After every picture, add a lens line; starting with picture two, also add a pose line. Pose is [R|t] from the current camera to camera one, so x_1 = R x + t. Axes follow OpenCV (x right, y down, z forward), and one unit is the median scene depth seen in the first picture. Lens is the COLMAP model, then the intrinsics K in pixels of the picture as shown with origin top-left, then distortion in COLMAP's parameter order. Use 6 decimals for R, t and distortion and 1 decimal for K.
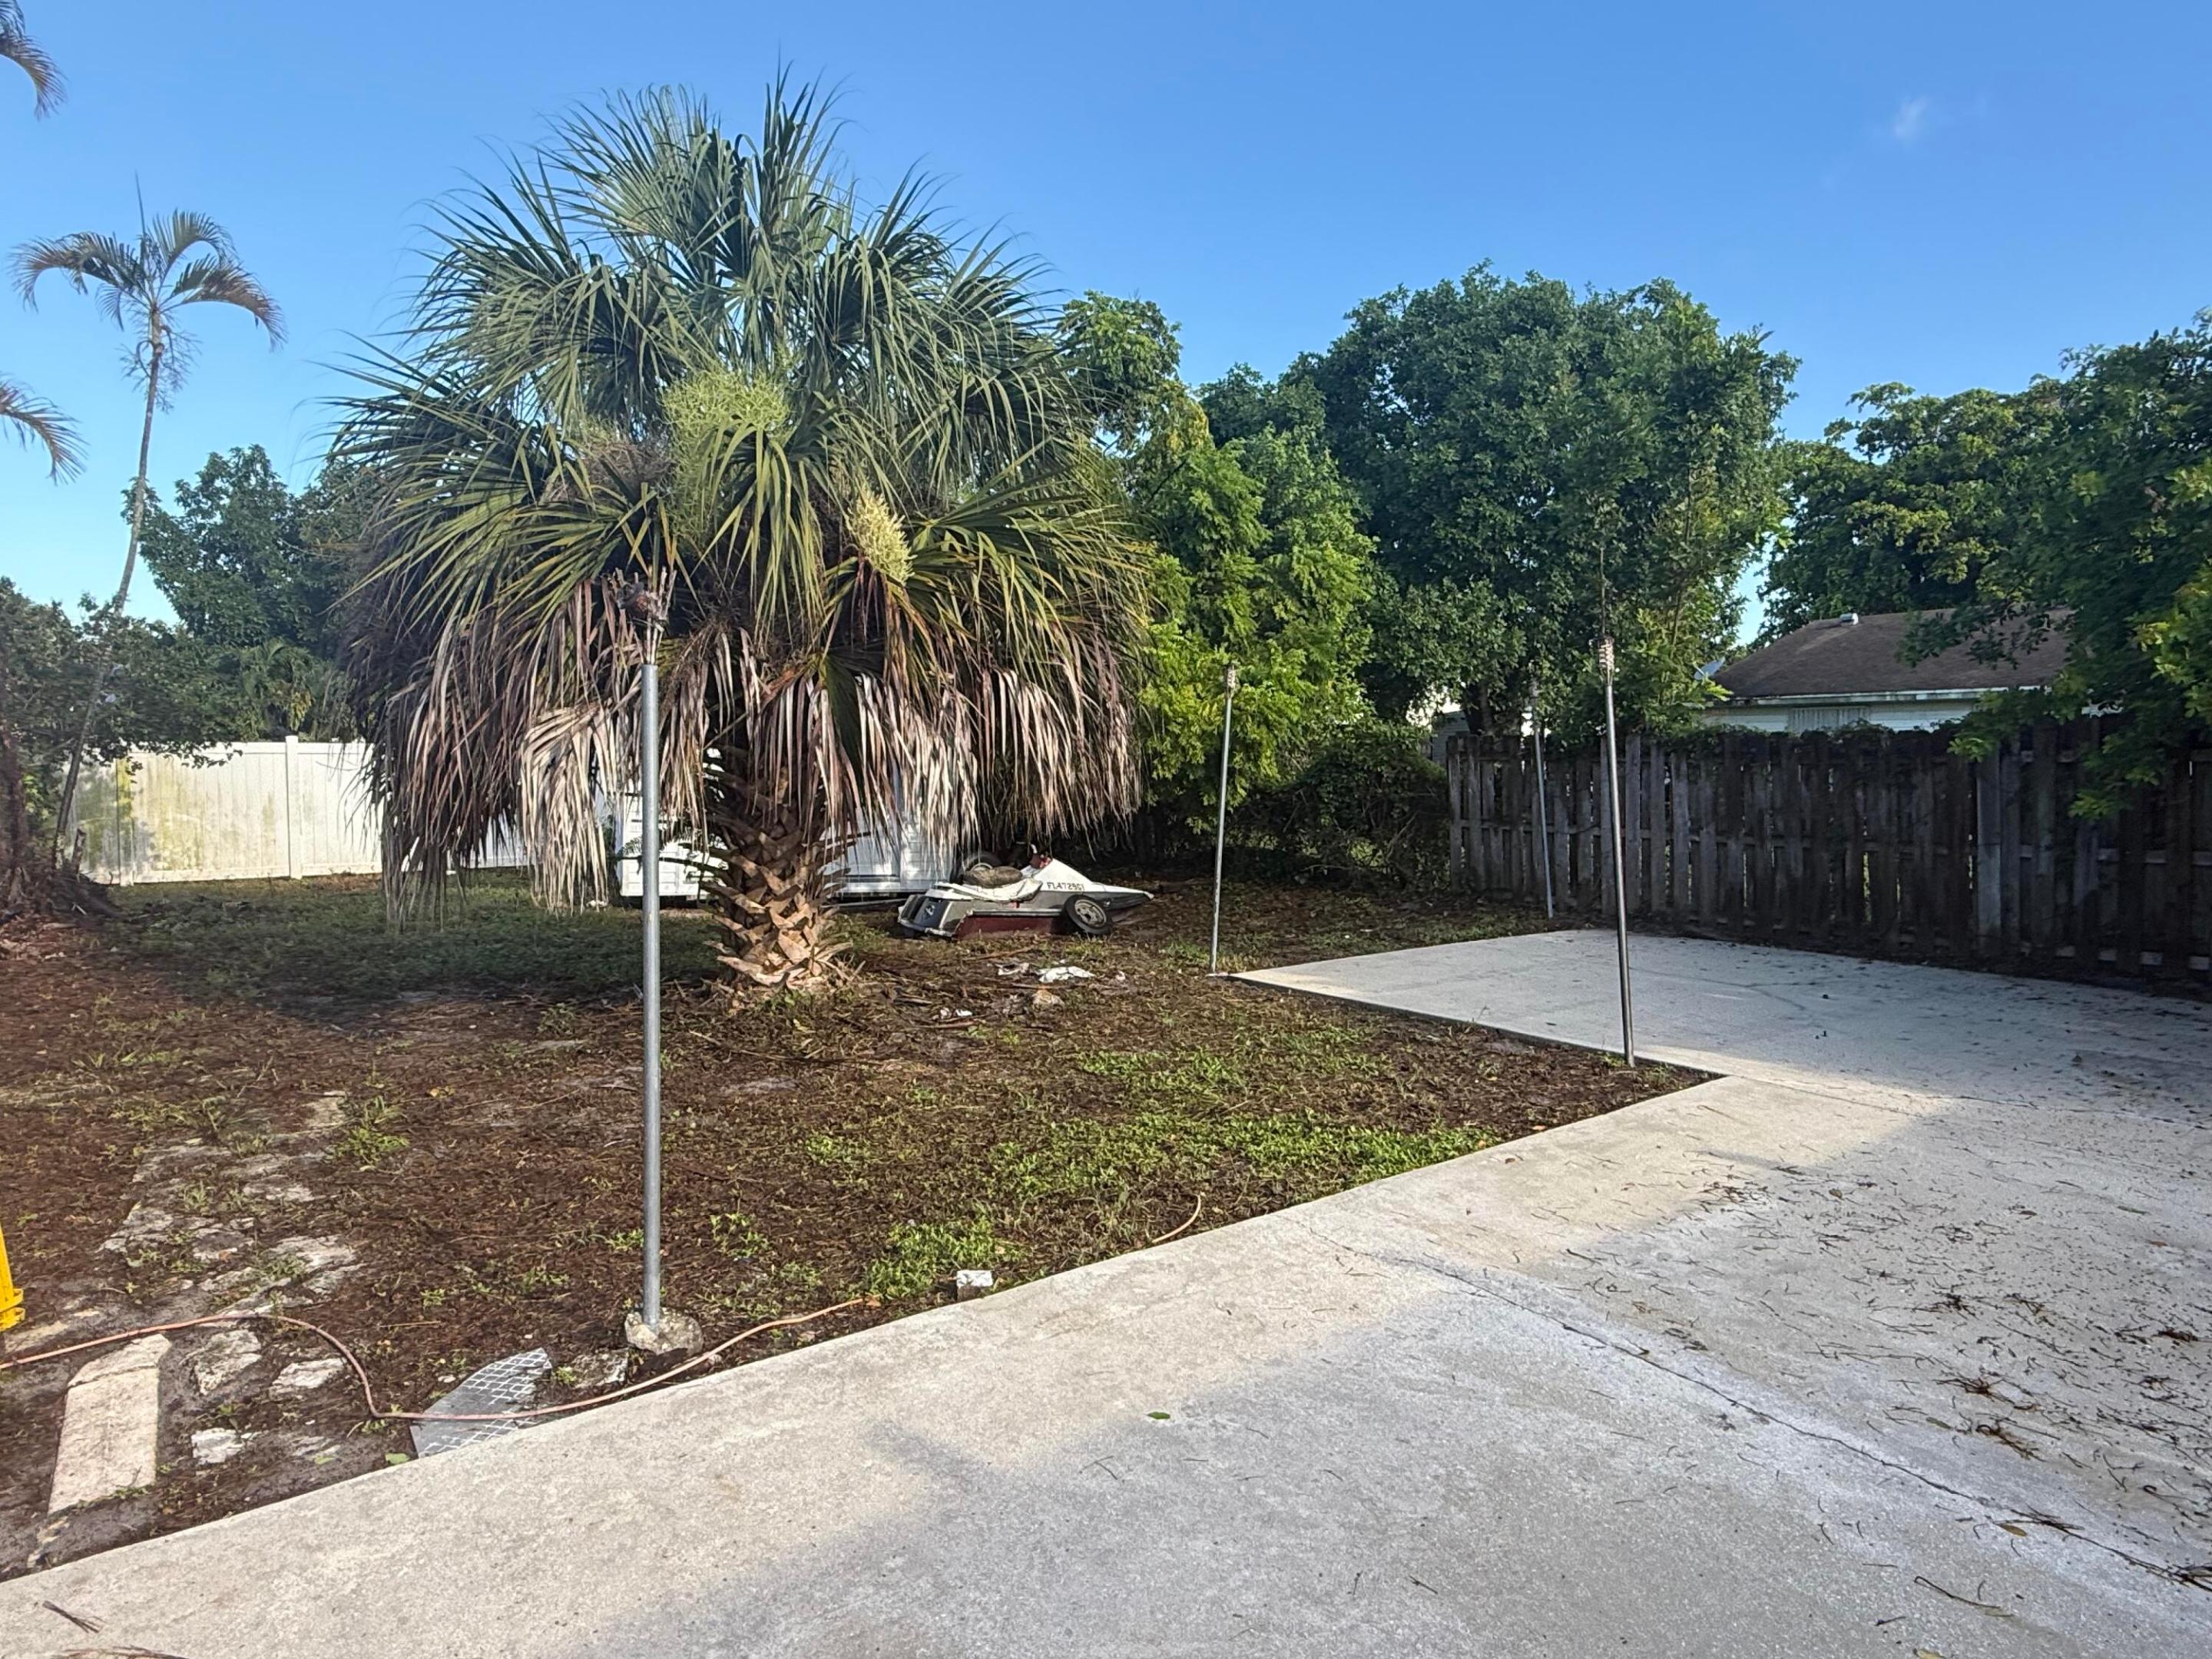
lens RADIAL K [[1290.8, 0, 1105.7], [0, 1290.8, 827.8], [0, 0, 1]] dist [0.004762, -0.000756]
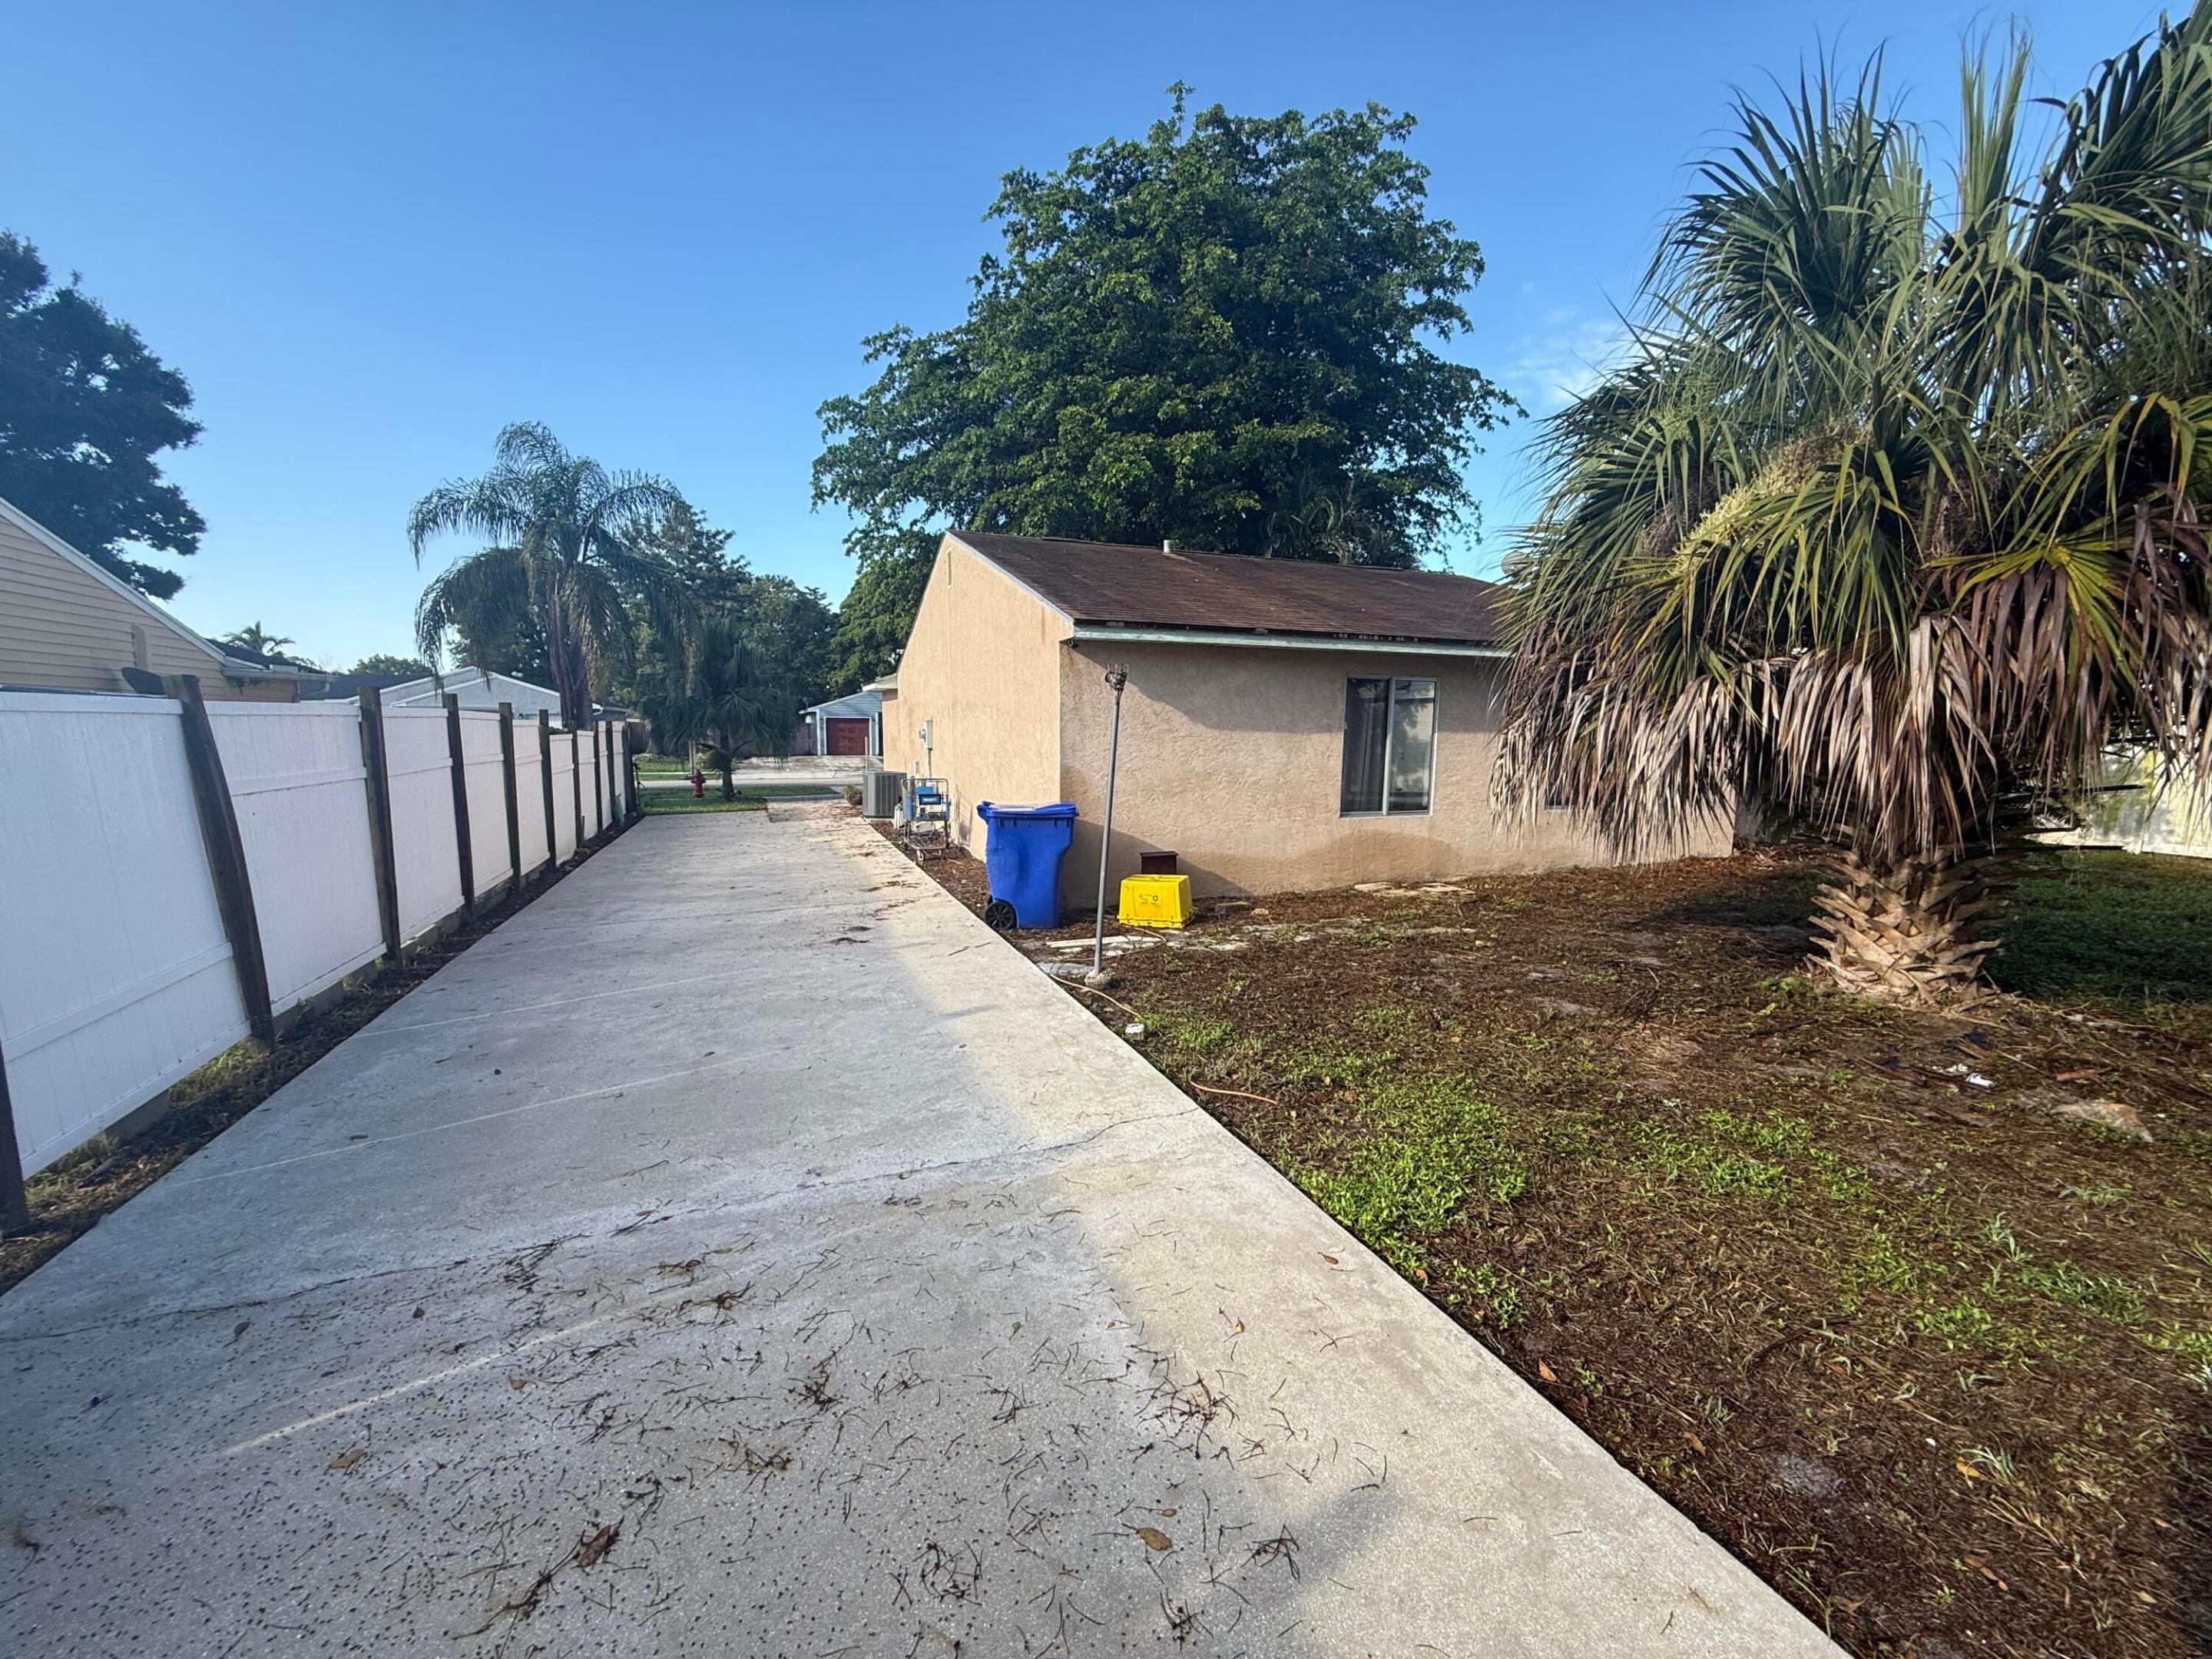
lens RADIAL K [[888.4, 0, 1105.8], [0, 888.4, 838.1], [0, 0, 1]] dist [0.002469, 0.000613]
pose [[-0.271764, 0.112369, -0.955781, 1.004759], [-0.057750, 0.989466, 0.132749, -0.081513], [0.960630, 0.091272, -0.262412, 1.161875]]
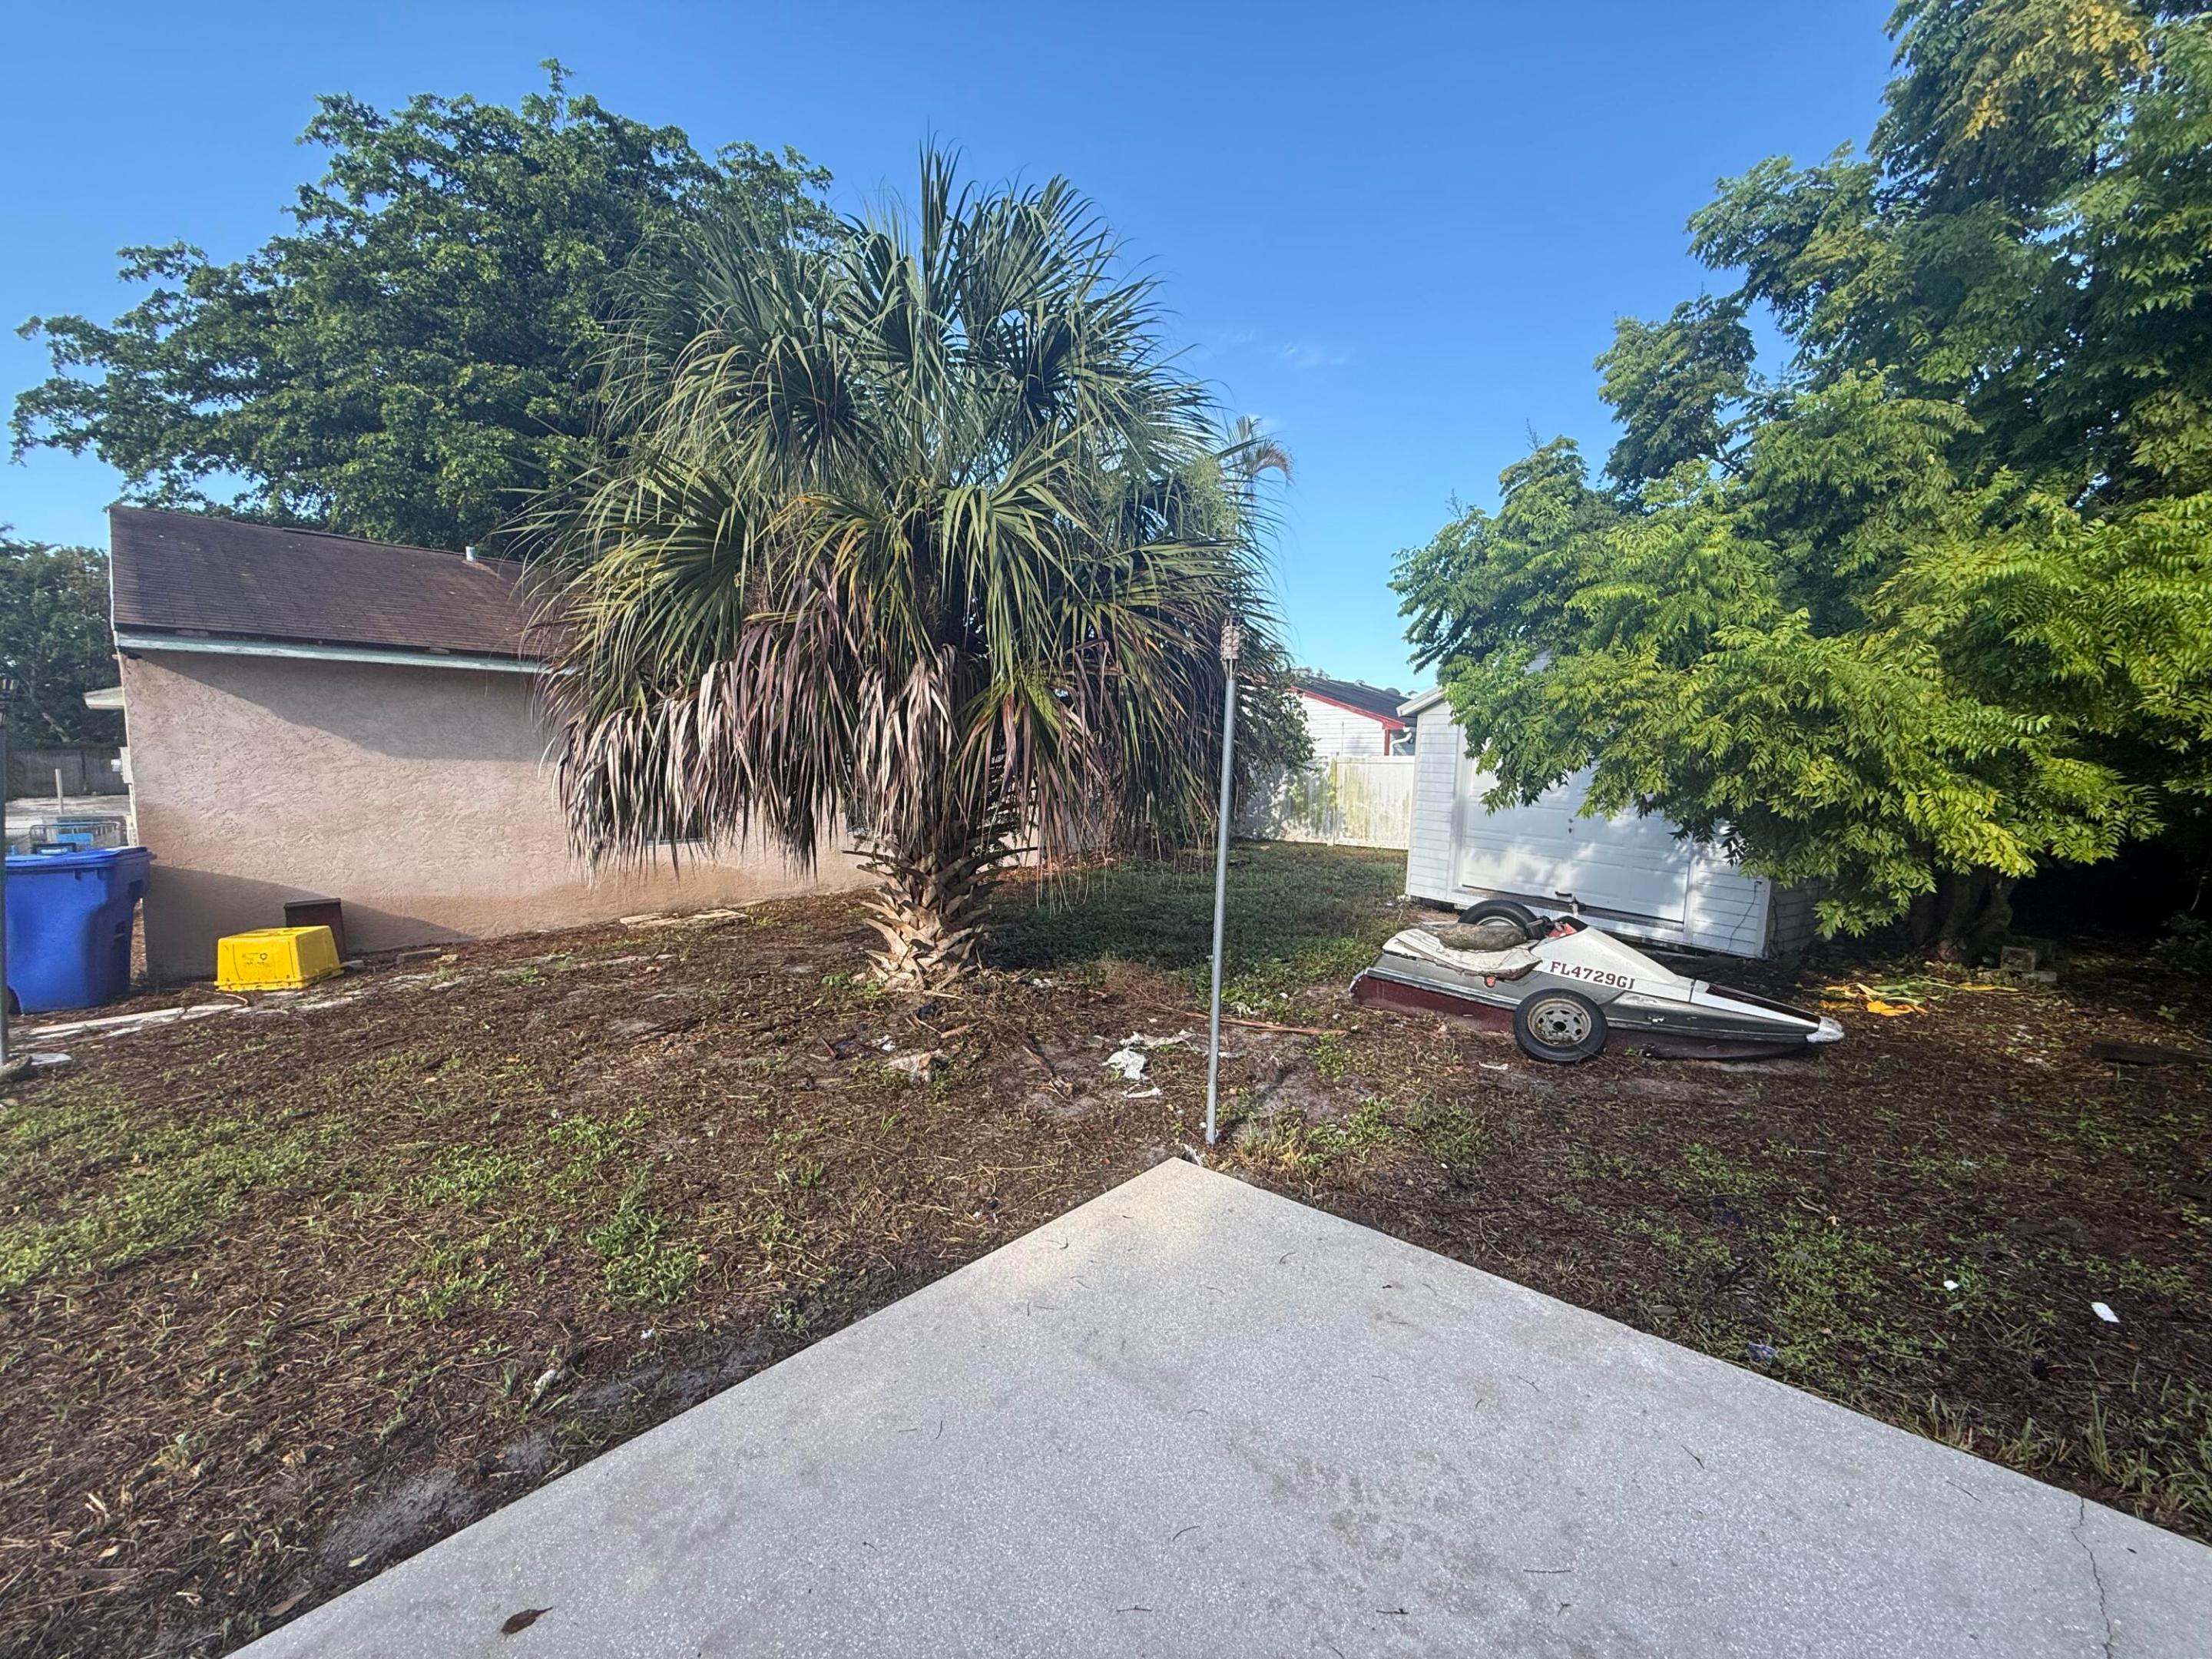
lens RADIAL K [[888.4, 0, 1104.7], [0, 888.4, 835.8], [0, 0, 1]] dist [0.002469, 0.000613]
pose [[0.184762, 0.081678, -0.979383, 1.021478], [-0.053940, 0.995881, 0.072878, -0.122874], [0.981302, 0.039363, 0.188406, 1.903994]]
